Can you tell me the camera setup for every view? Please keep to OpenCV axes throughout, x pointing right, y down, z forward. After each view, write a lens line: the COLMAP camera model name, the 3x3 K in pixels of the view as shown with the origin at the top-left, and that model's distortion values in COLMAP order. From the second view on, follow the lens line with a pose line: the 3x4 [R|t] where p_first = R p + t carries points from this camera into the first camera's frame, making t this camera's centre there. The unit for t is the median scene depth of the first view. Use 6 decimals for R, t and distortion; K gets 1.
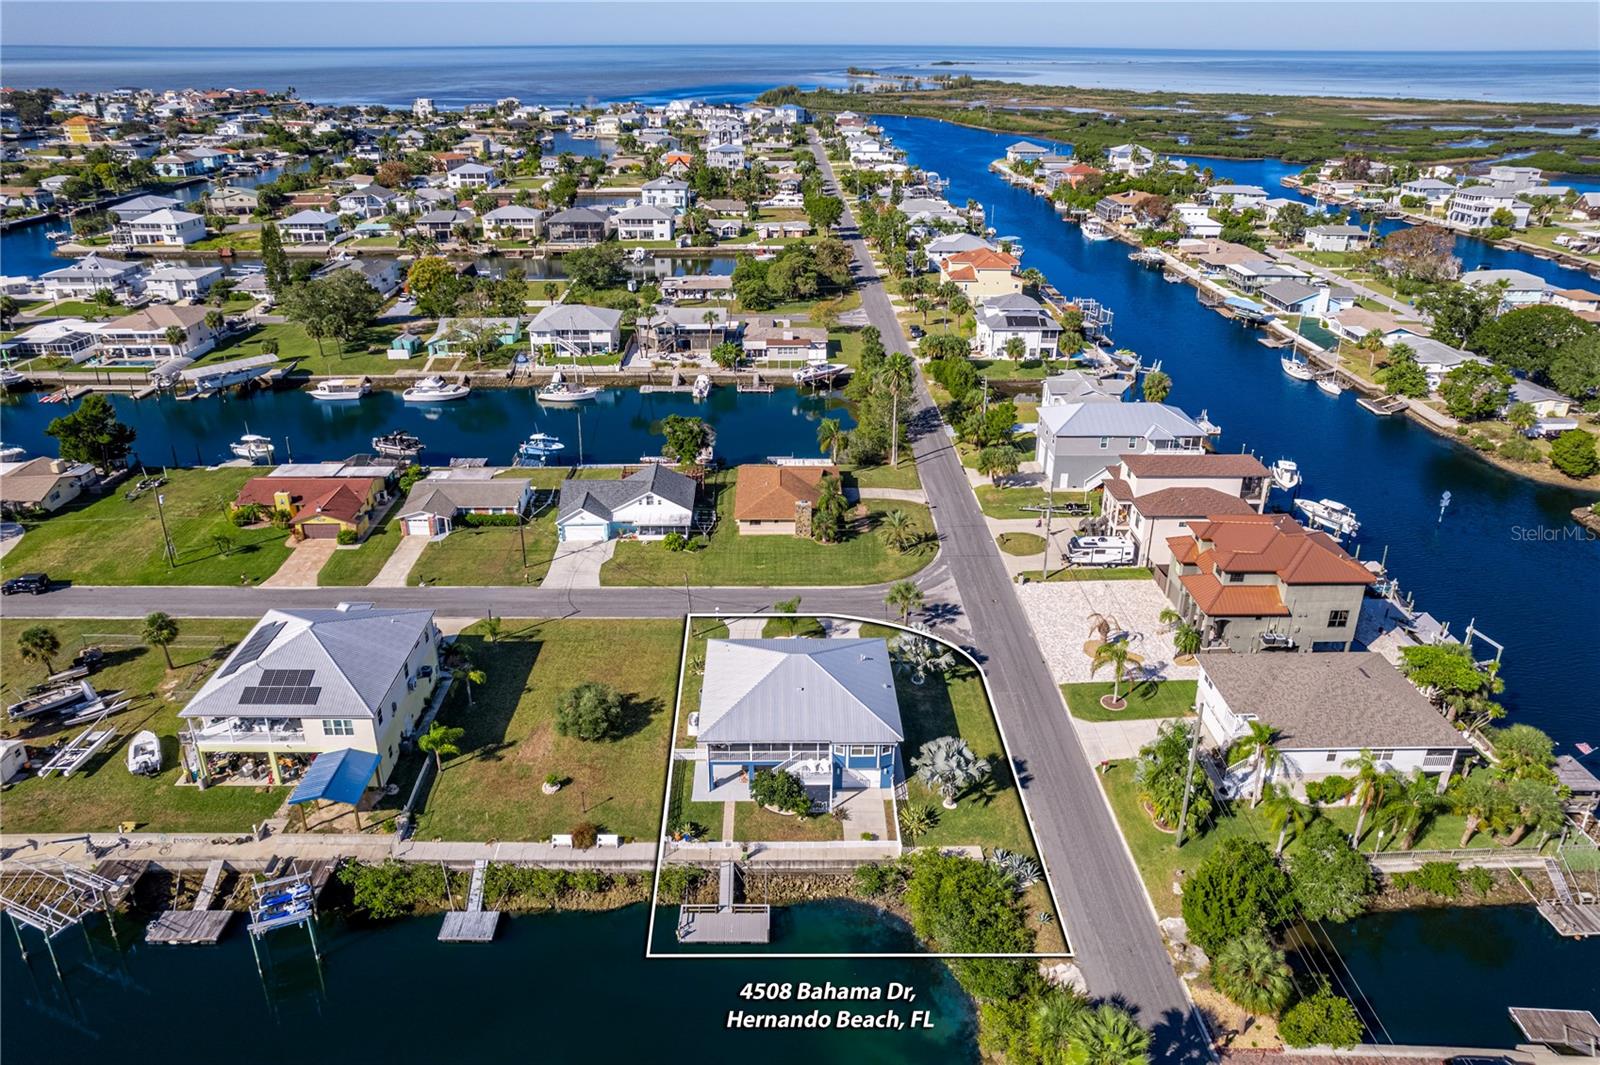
lens RADIAL K [[1024.0, 0, 786.3], [0, 1024.0, 478.6], [0, 0, 1]] dist [-0.064961, 0.055551]
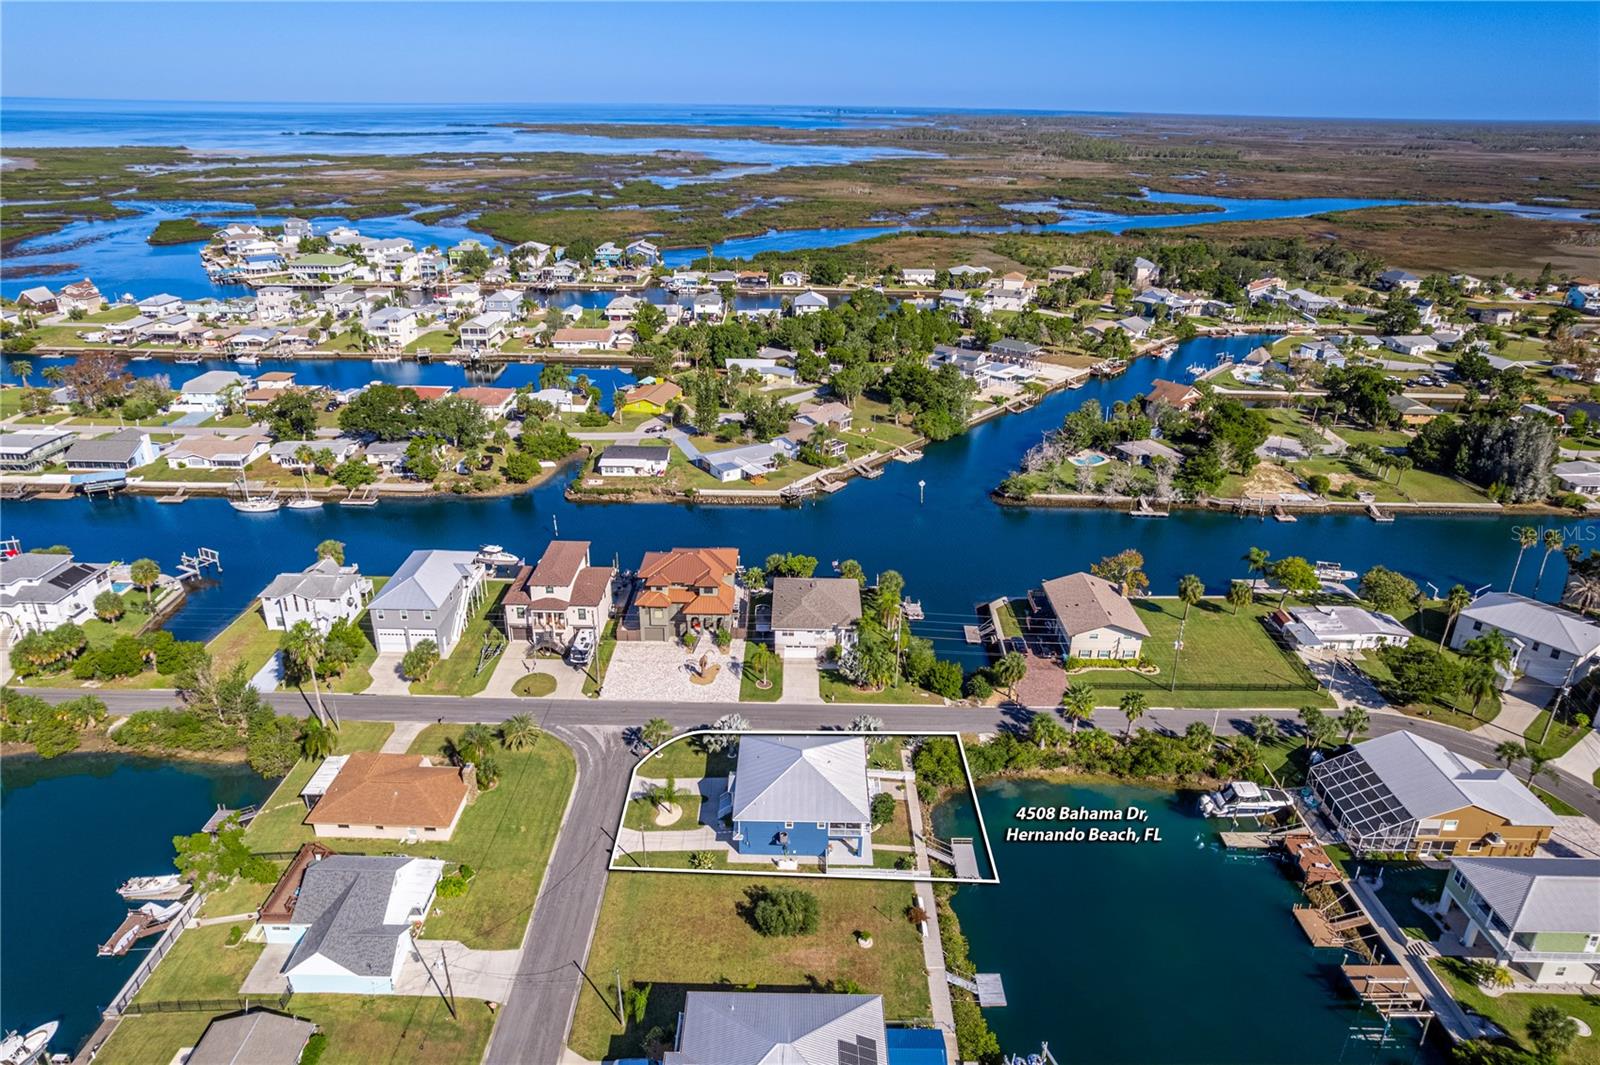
lens RADIAL K [[1023.7, 0, 791.3], [0, 1023.7, 546.9], [0, 0, 1]] dist [-0.071122, 0.063169]
pose [[0.025467, -0.407510, 0.912846, -0.686699], [0.384212, 0.846996, 0.367395, -0.348255], [-0.922894, 0.341370, 0.178141, 0.410205]]
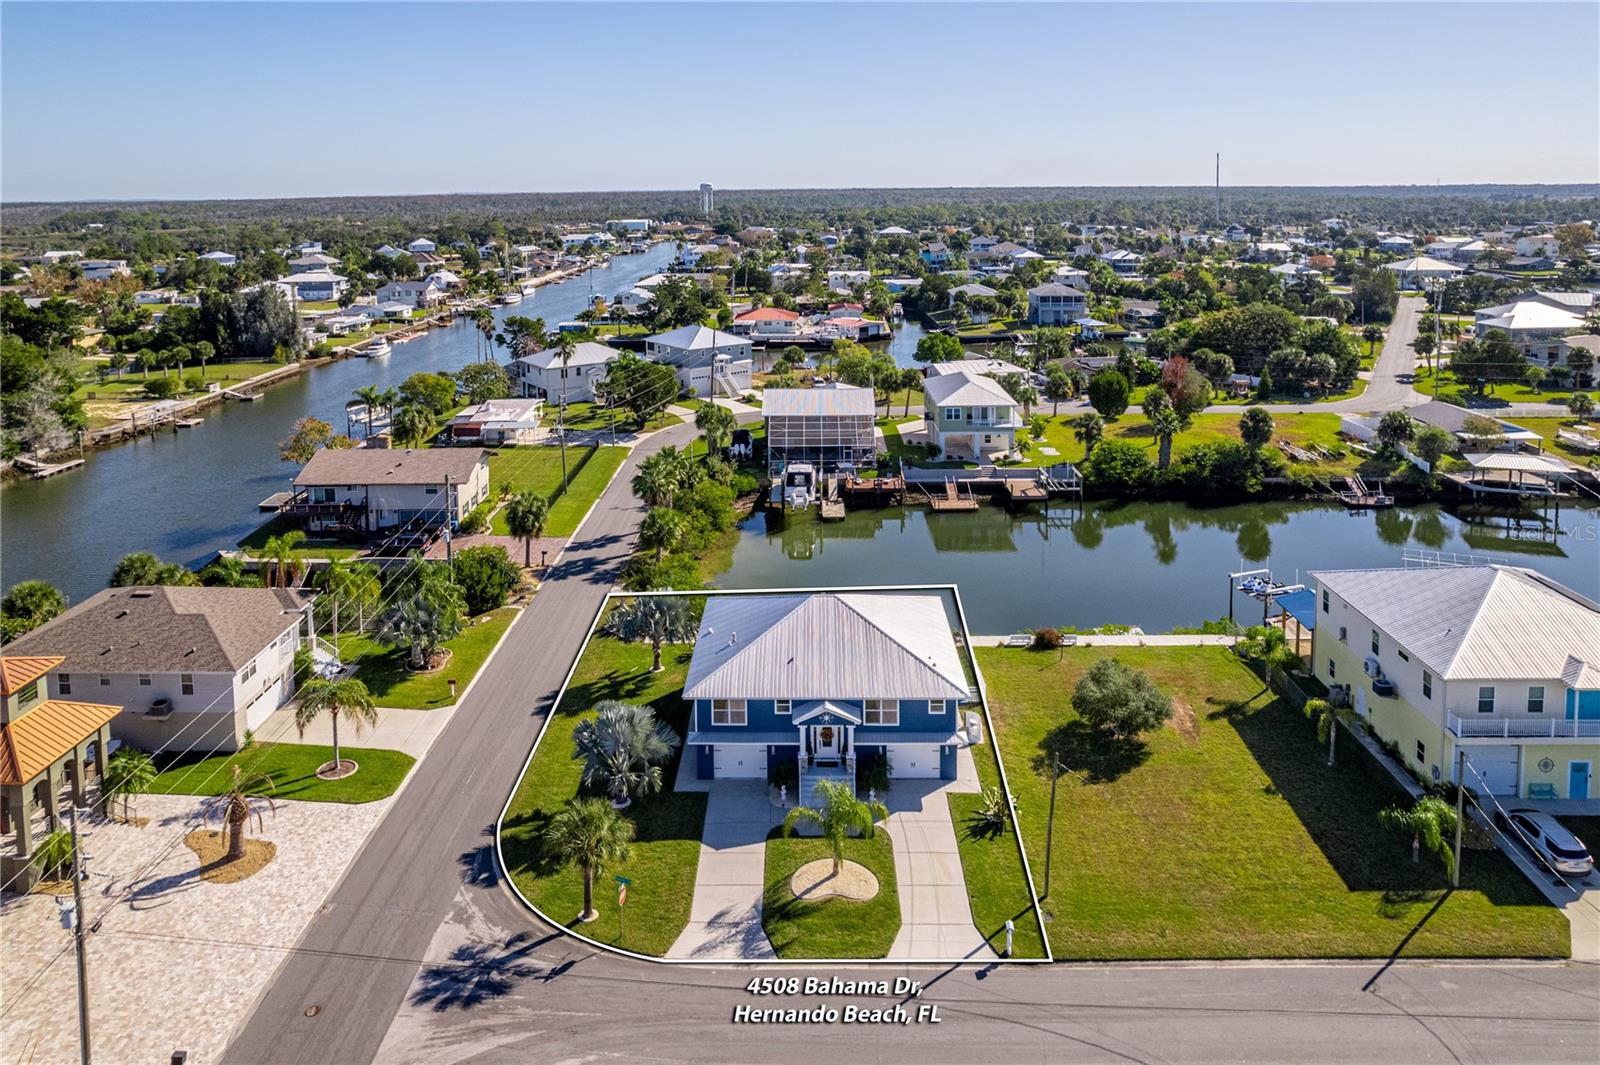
lens RADIAL K [[1028.9, 0, 800.0], [0, 1028.9, 532.5], [0, 0, 1]] dist [-0.069497, 0.062141]
pose [[-0.999688, 0.003875, 0.024673, 0.006104], [0.019341, 0.745144, 0.666623, -0.215727], [-0.015802, 0.666892, -0.744986, 0.923246]]
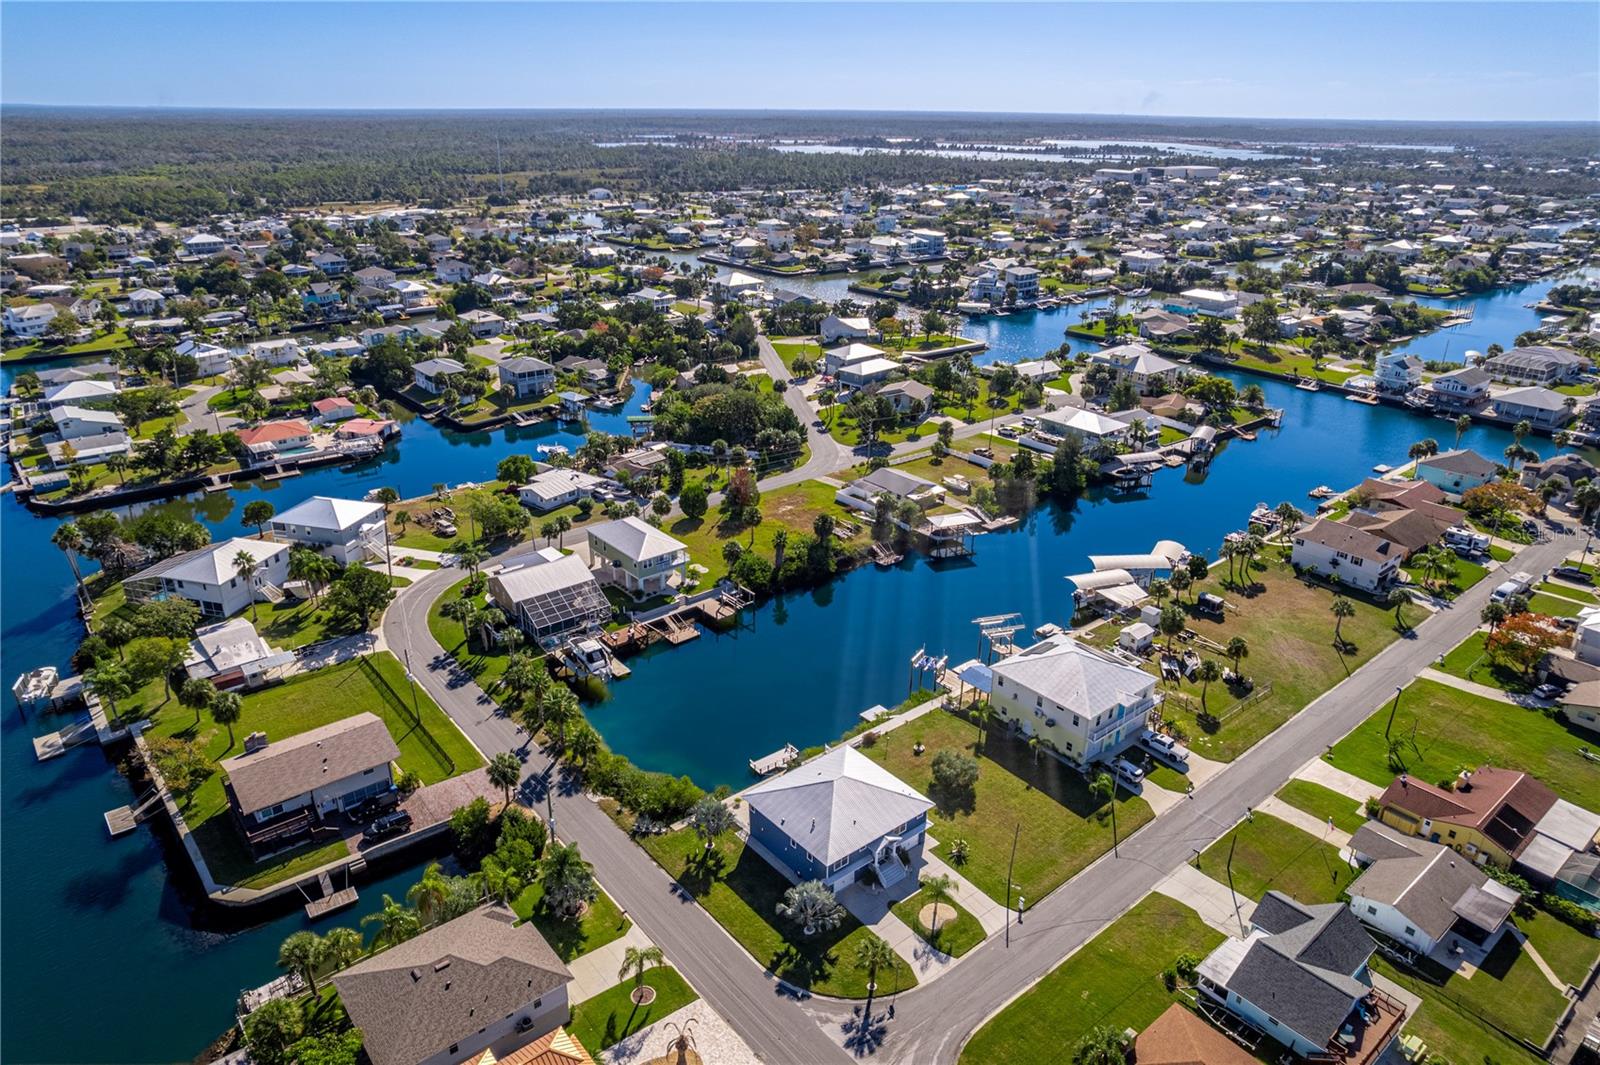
lens RADIAL K [[1023.7, 0, 791.3], [0, 1023.7, 546.9], [0, 0, 1]] dist [-0.071122, 0.063169]
pose [[-0.783078, 0.239551, -0.573938, 0.459059], [-0.255820, 0.717086, 0.648339, -0.542844], [0.566873, 0.654525, -0.500252, 0.873057]]
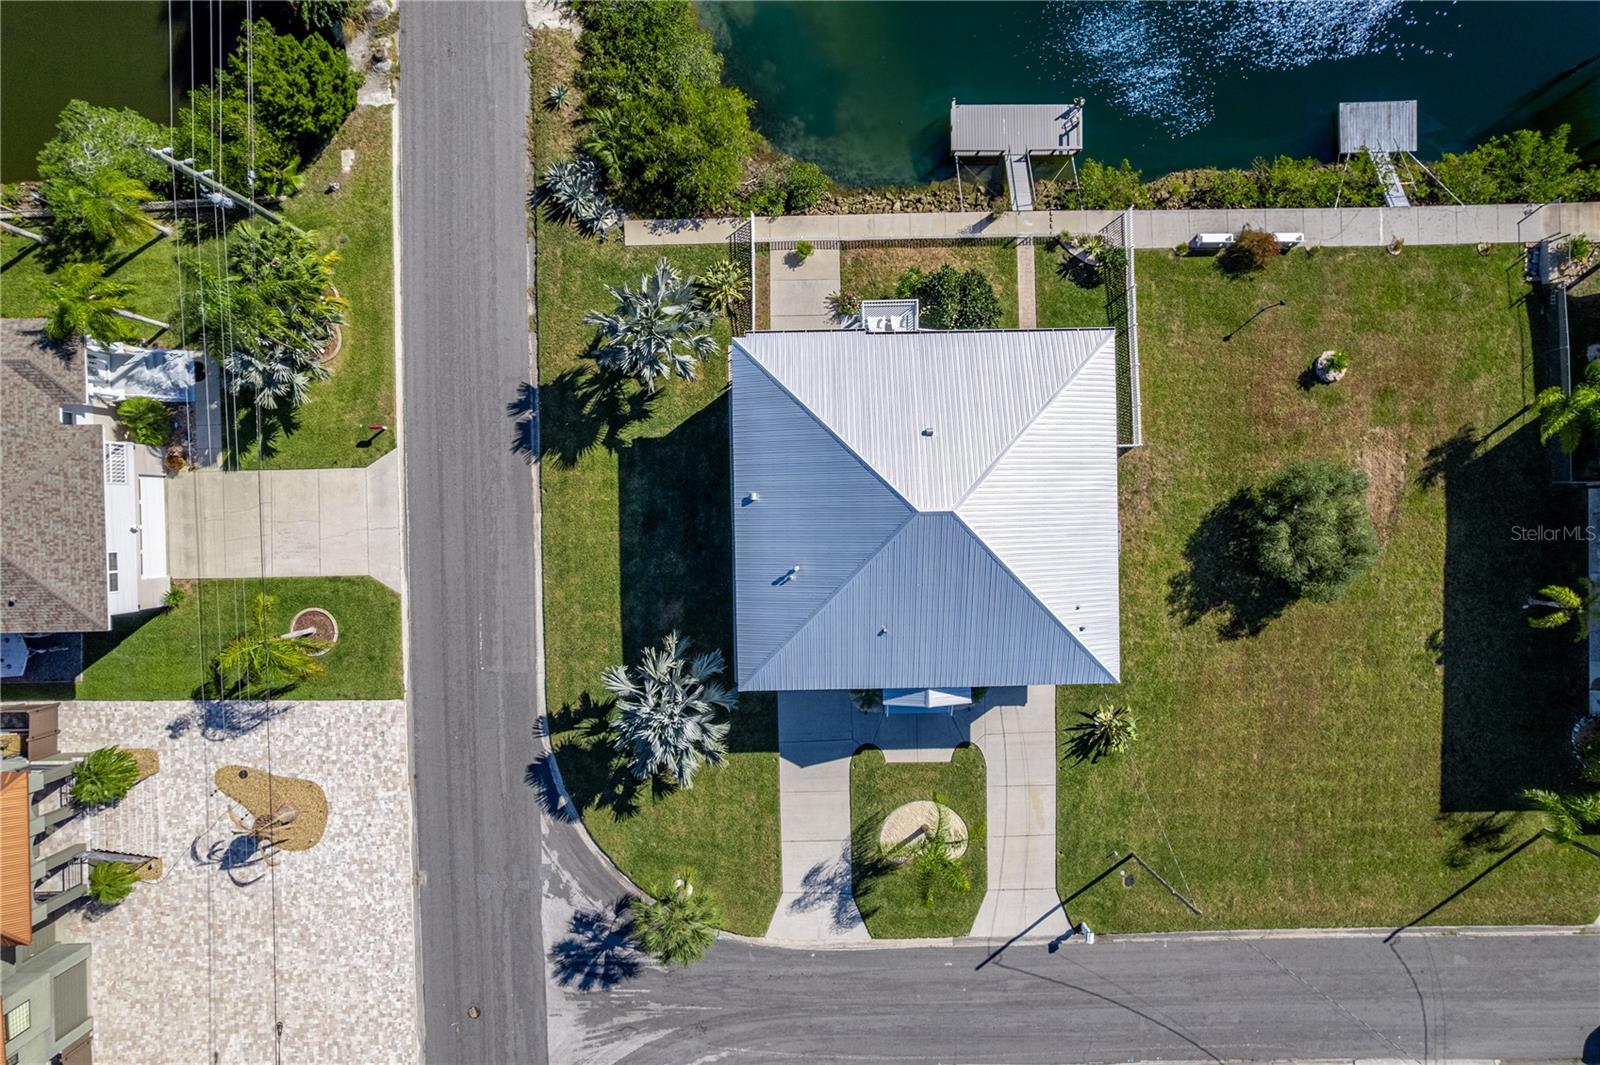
lens RADIAL K [[1028.9, 0, 800.0], [0, 1028.9, 532.5], [0, 0, 1]] dist [-0.069497, 0.062141]
pose [[-0.999978, 0.004187, 0.005232, 0.043853], [0.002992, -0.419722, 0.907648, -0.160106], [0.005996, 0.907643, 0.419700, 0.492487]]
